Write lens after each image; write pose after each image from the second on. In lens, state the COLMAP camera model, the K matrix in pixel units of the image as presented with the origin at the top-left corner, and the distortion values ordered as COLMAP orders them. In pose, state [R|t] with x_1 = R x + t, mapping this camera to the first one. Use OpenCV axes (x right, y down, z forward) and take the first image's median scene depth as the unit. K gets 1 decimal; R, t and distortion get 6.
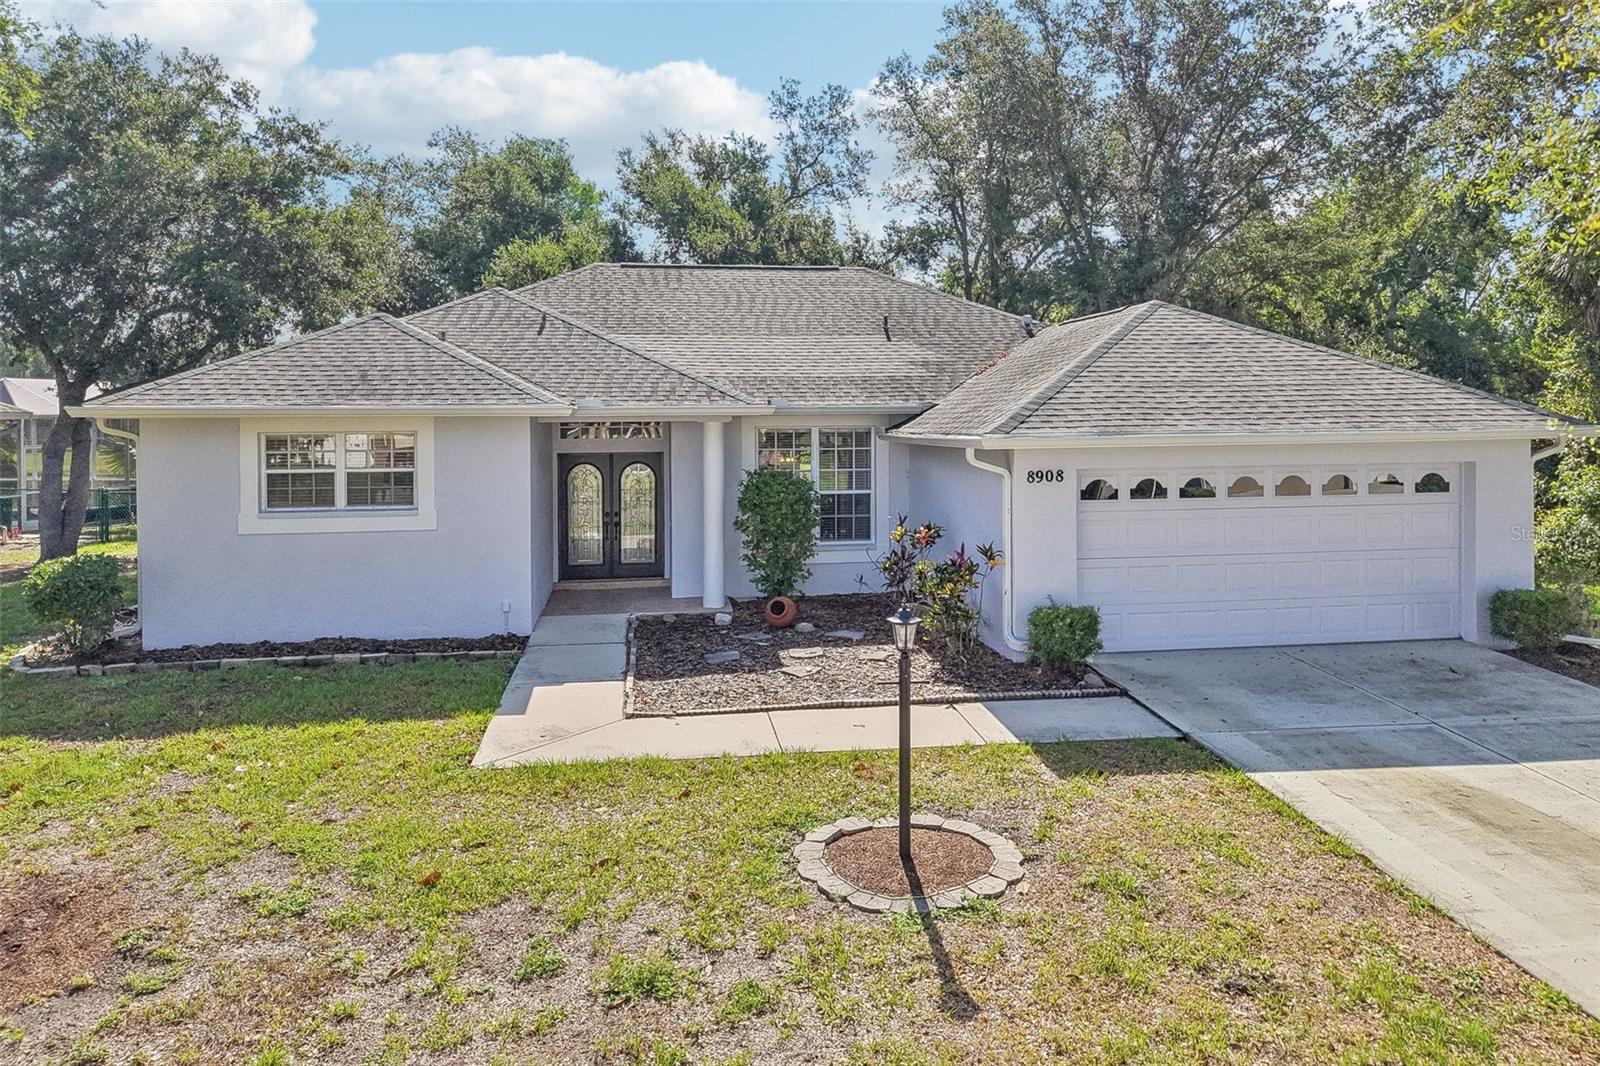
lens RADIAL K [[1120.2, 0, 800.5], [0, 1120.2, 421.7], [0, 0, 1]] dist [0.041472, -0.048143]
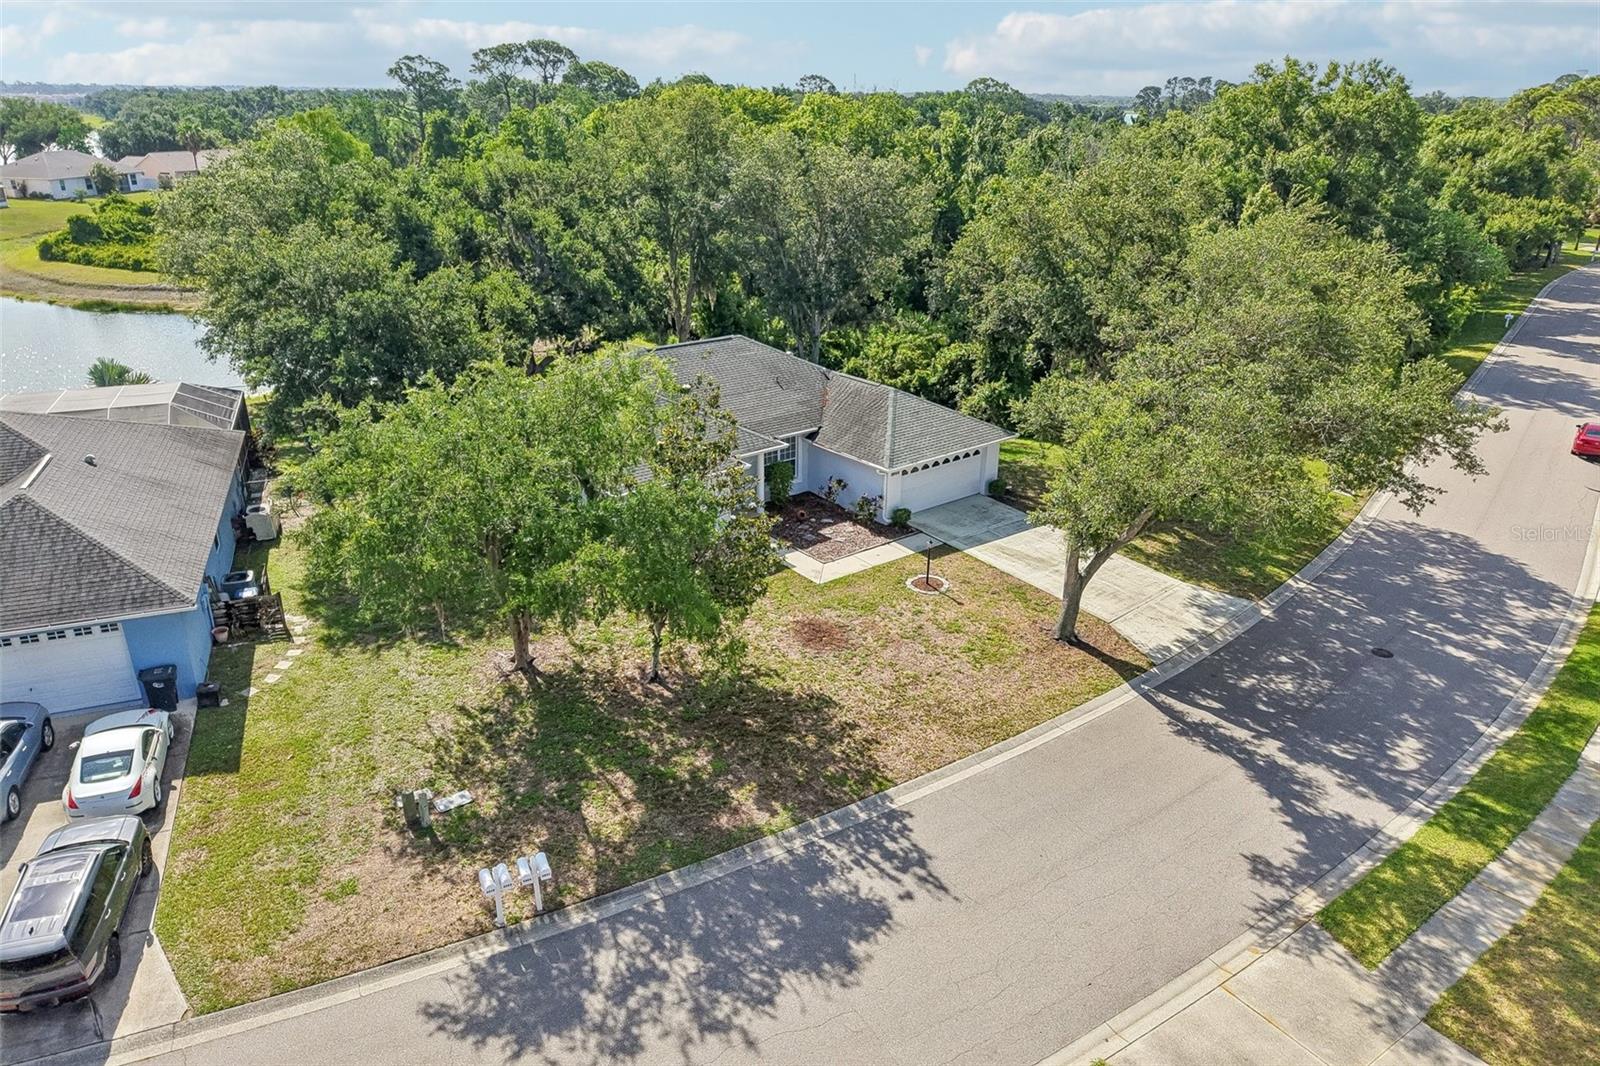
lens RADIAL K [[1120.2, 0, 800.5], [0, 1120.2, 421.7], [0, 0, 1]] dist [0.041472, -0.048143]
pose [[0.862371, -0.125450, 0.490489, -1.522778], [-0.013601, 0.962724, 0.270145, -0.920988], [-0.506095, -0.239636, 0.828518, -1.502878]]
